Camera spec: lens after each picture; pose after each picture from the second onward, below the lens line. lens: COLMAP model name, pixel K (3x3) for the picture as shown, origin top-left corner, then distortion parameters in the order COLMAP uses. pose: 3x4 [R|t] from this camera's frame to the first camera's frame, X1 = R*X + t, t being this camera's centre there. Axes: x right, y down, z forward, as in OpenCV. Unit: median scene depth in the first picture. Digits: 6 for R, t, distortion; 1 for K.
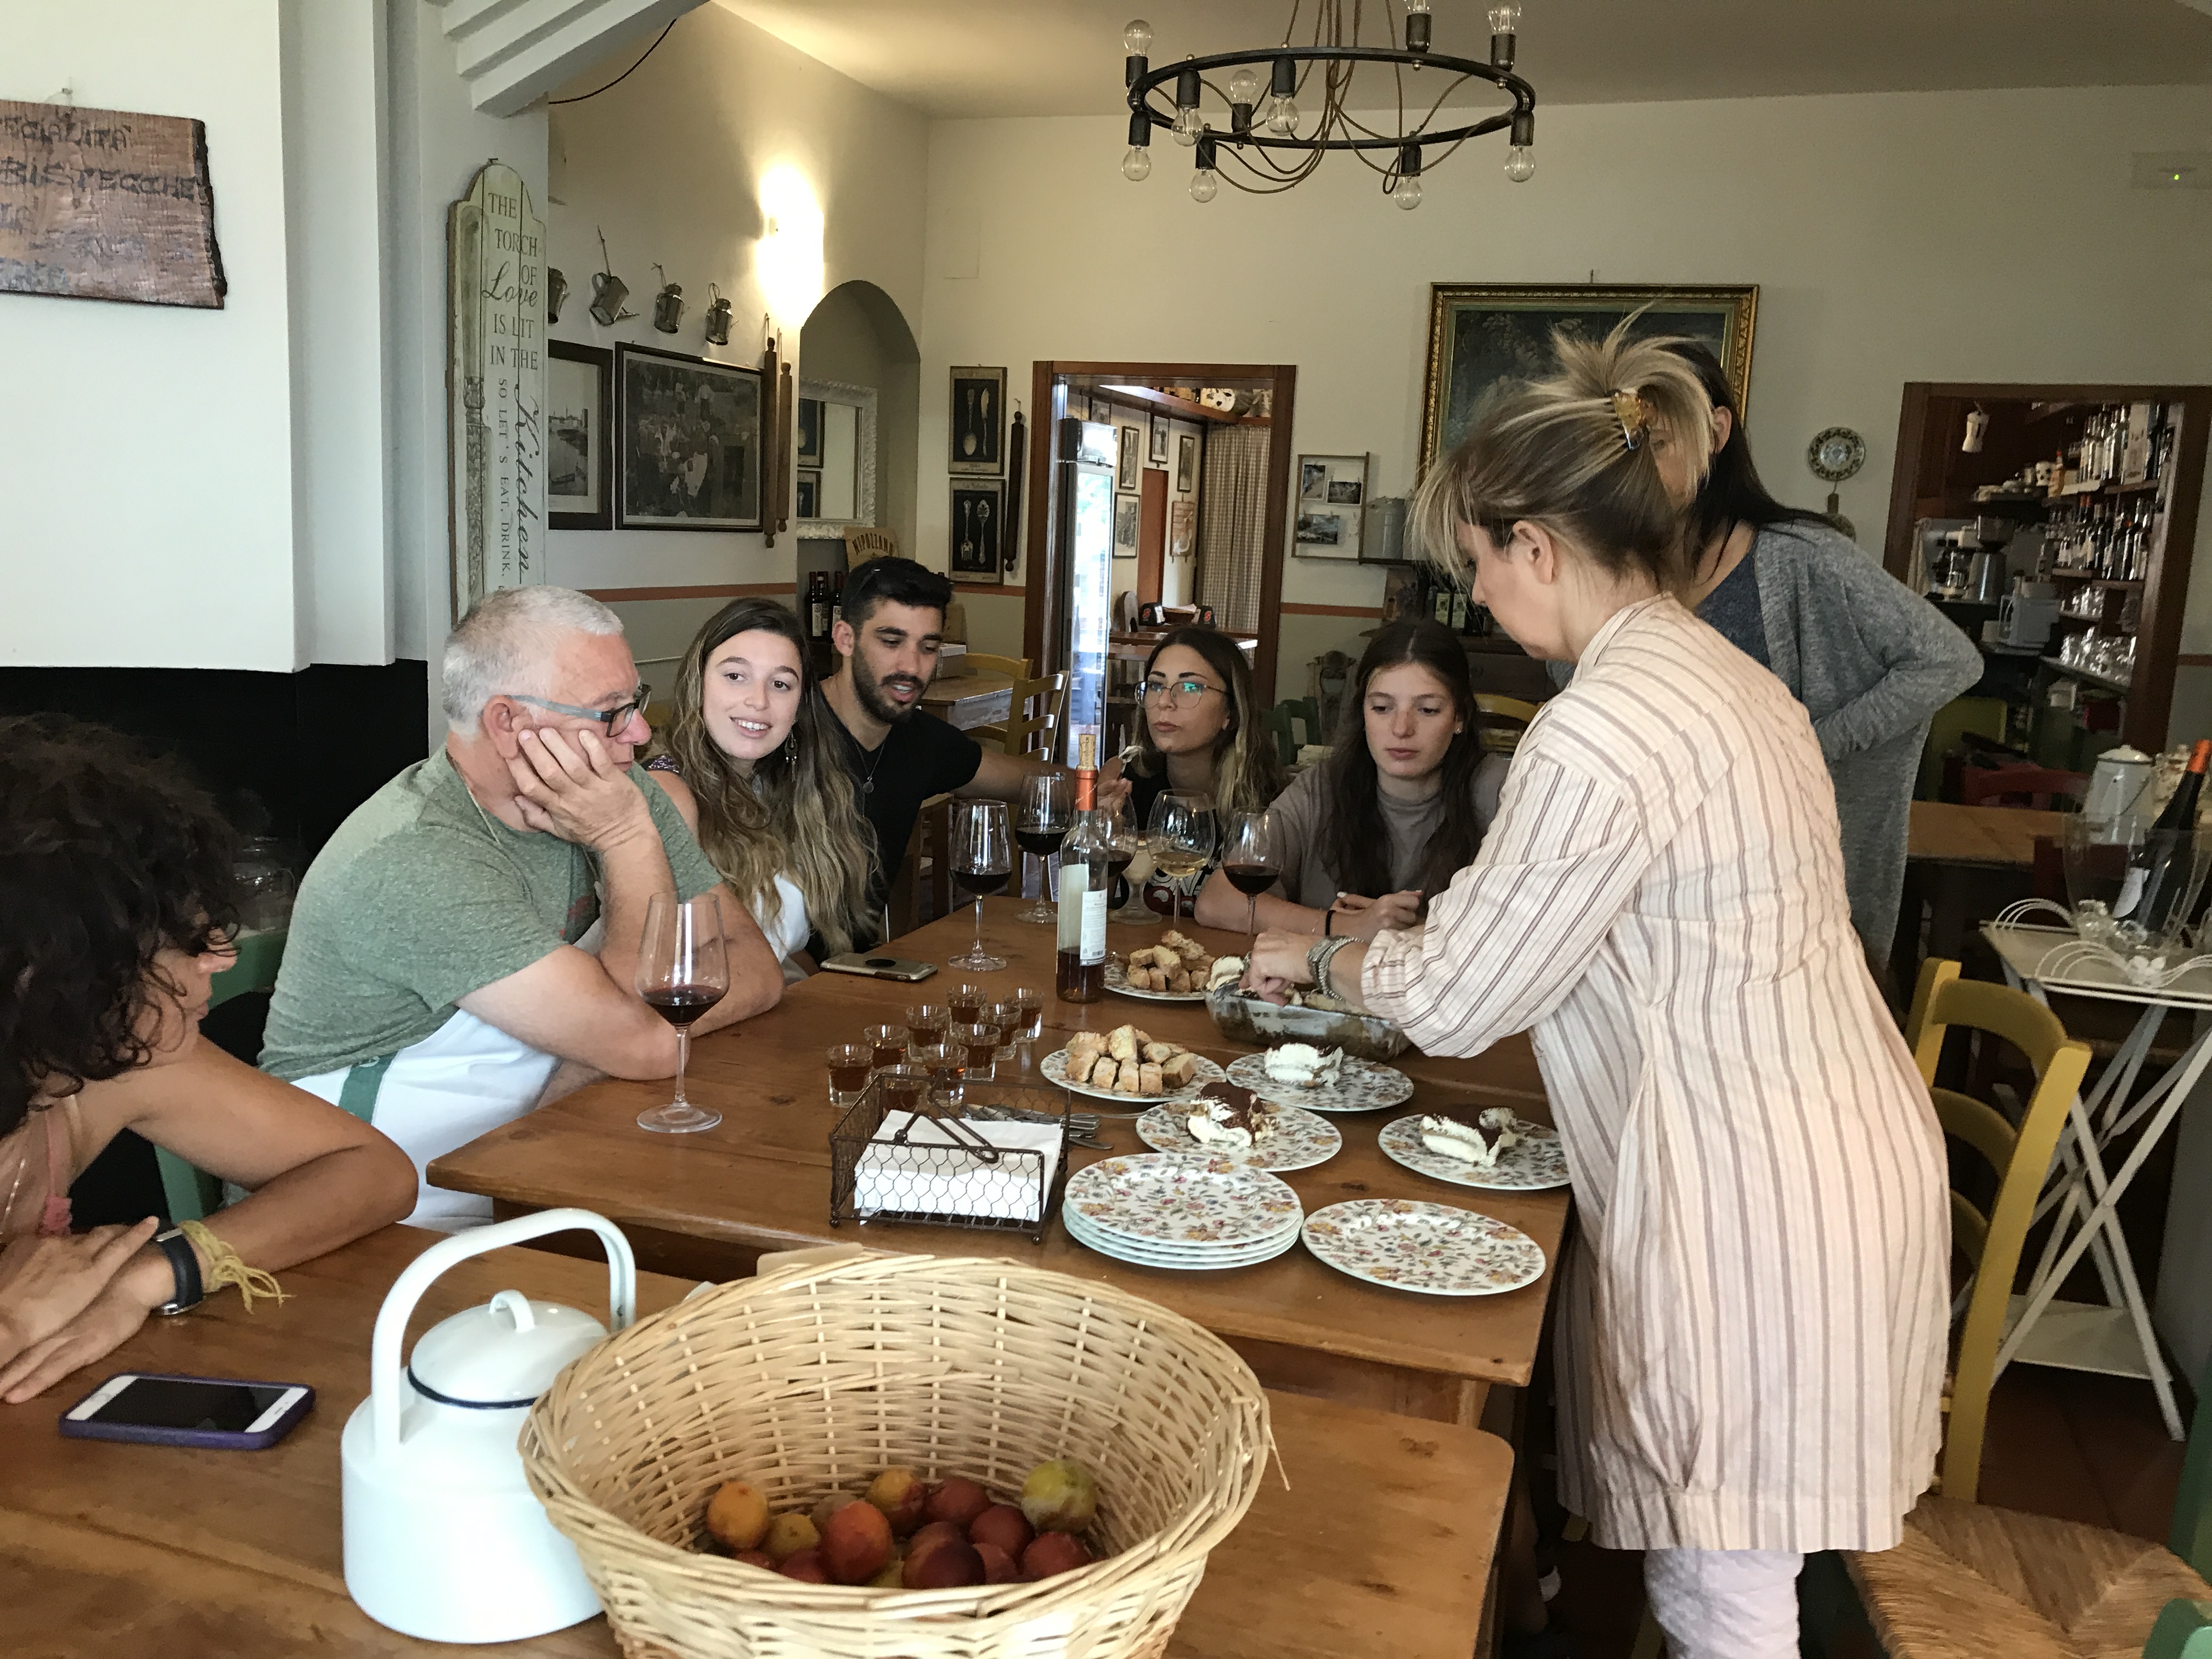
lens RADIAL K [[1813.8, 0, 1106.2], [0, 1813.8, 819.1], [0, 0, 1]] dist [0.053050, -0.114469]
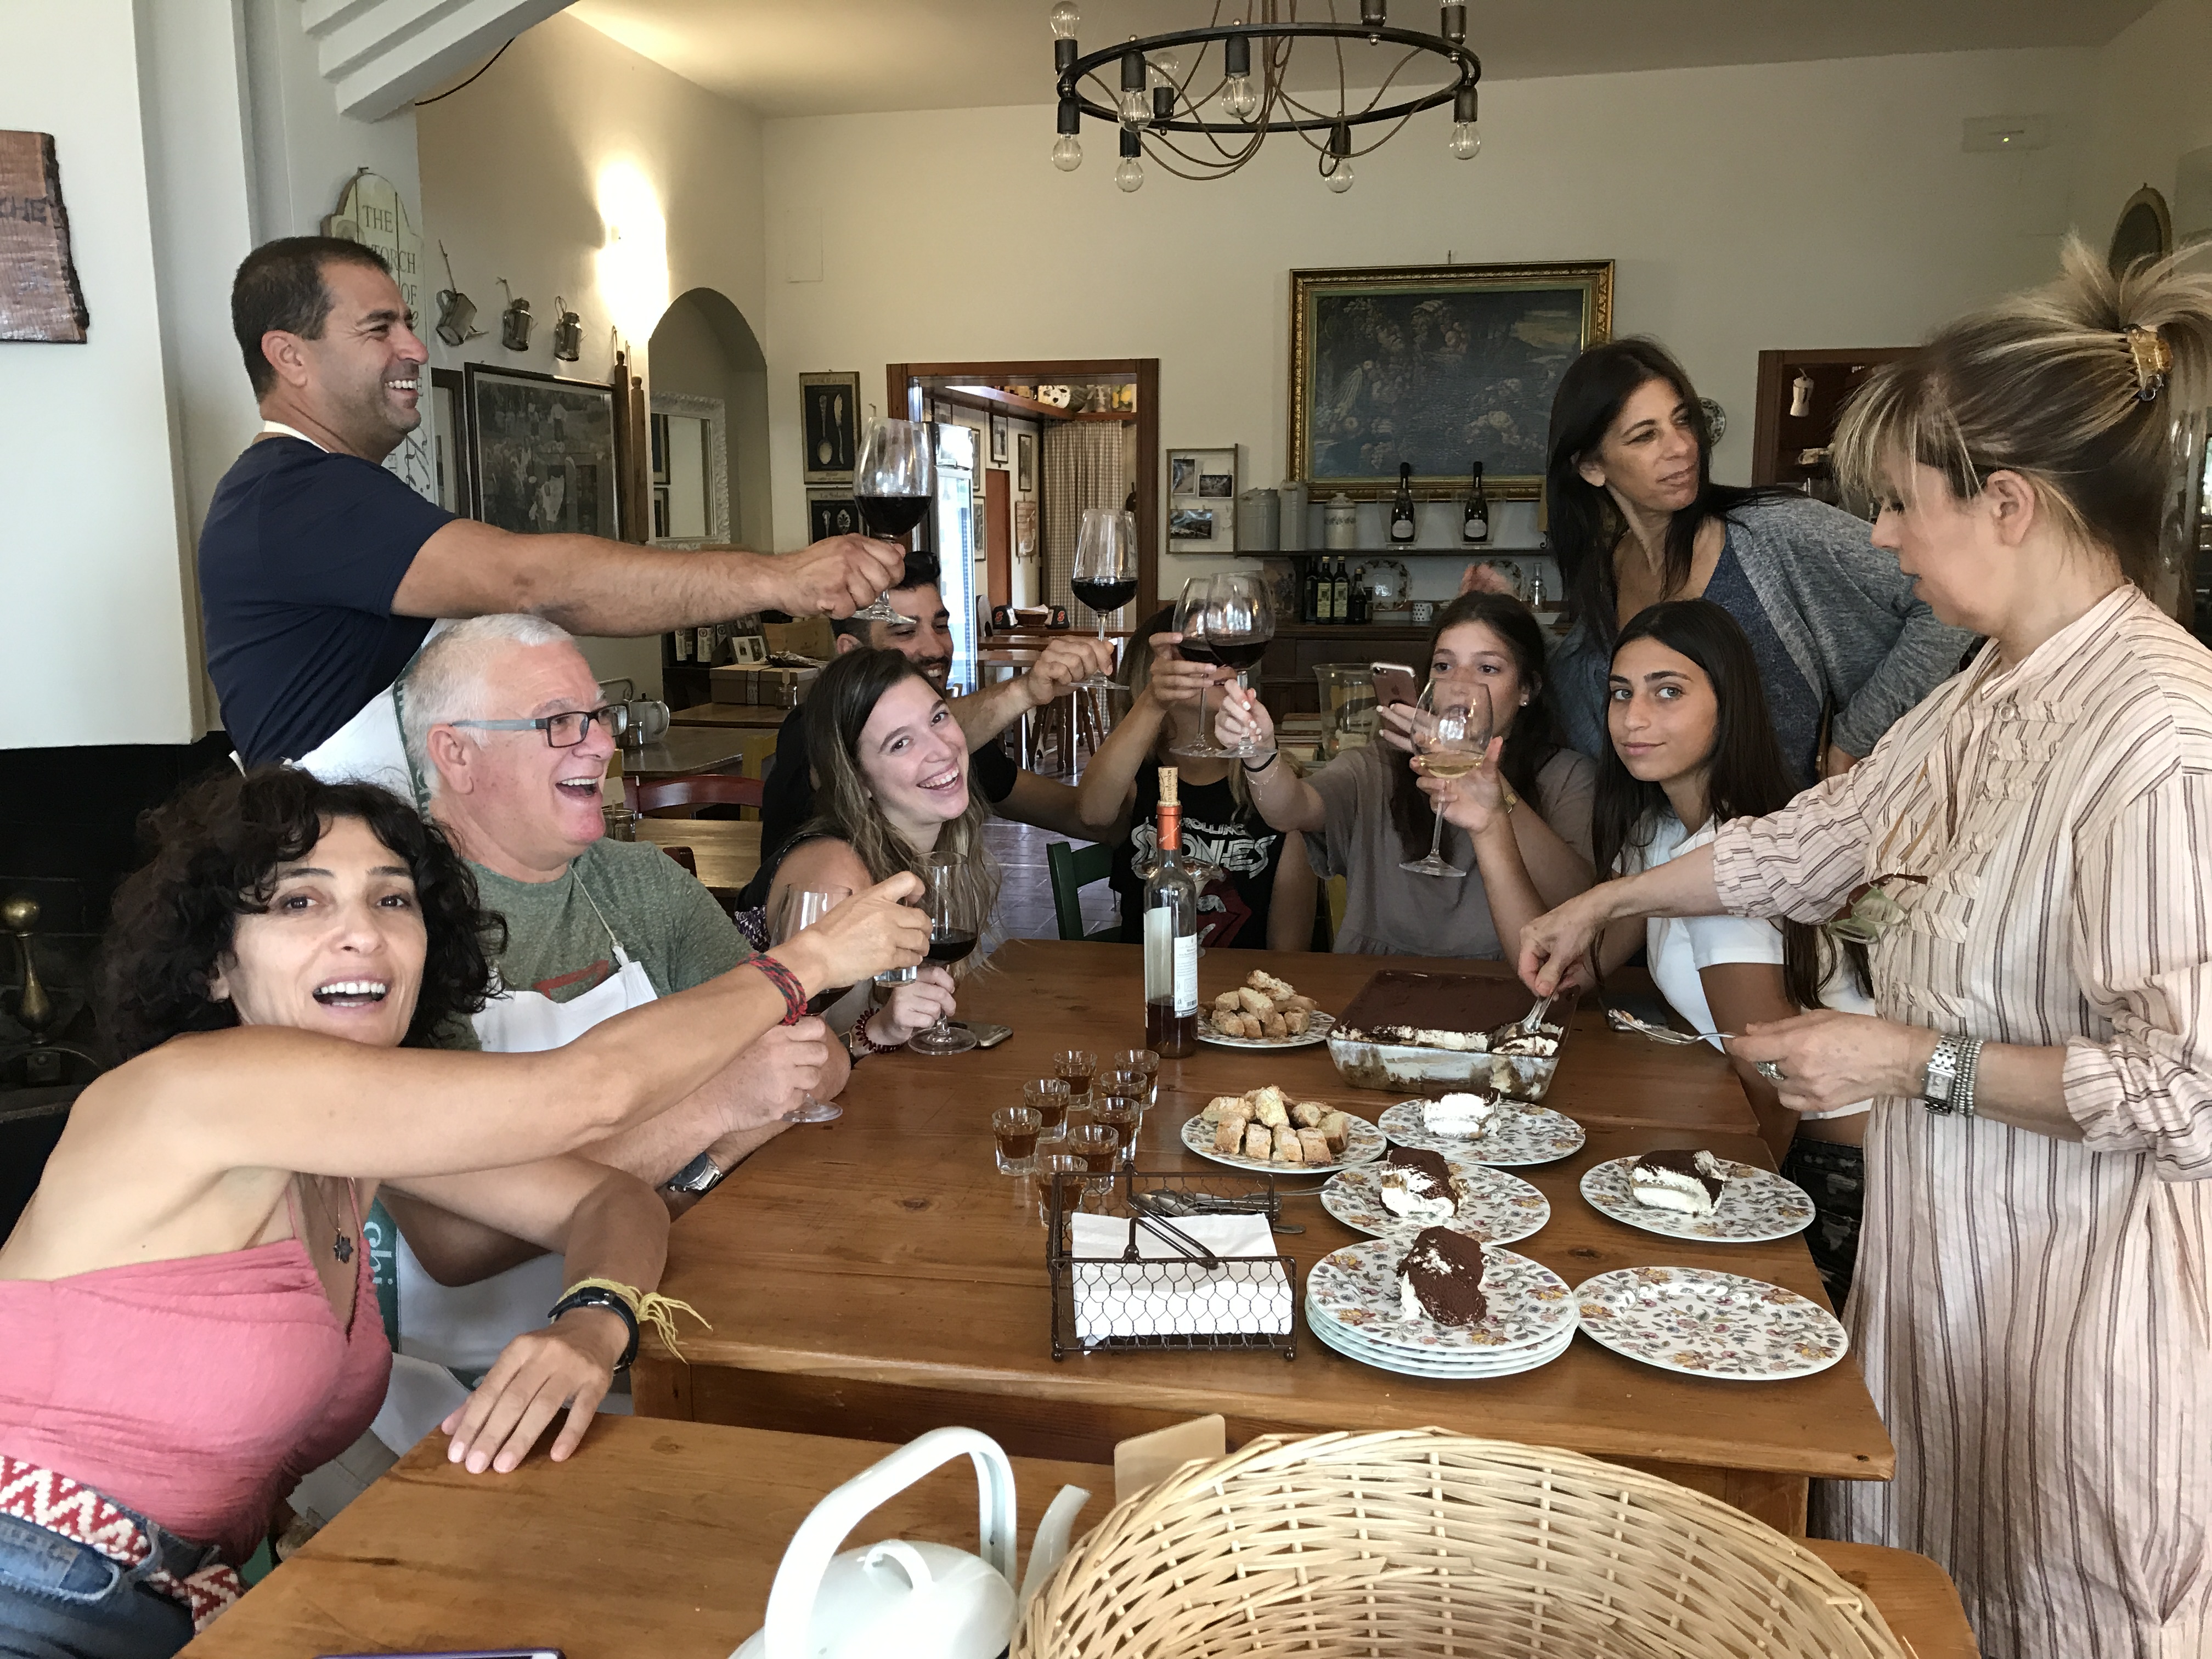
lens RADIAL K [[1820.1, 0, 1106.0], [0, 1820.1, 829.5], [0, 0, 1]] dist [0.020630, -0.050192]
pose [[0.993055, -0.065483, 0.097746, -0.091419], [0.064833, 0.997848, 0.009820, -0.017814], [-0.098179, -0.003414, 0.995163, 0.059375]]
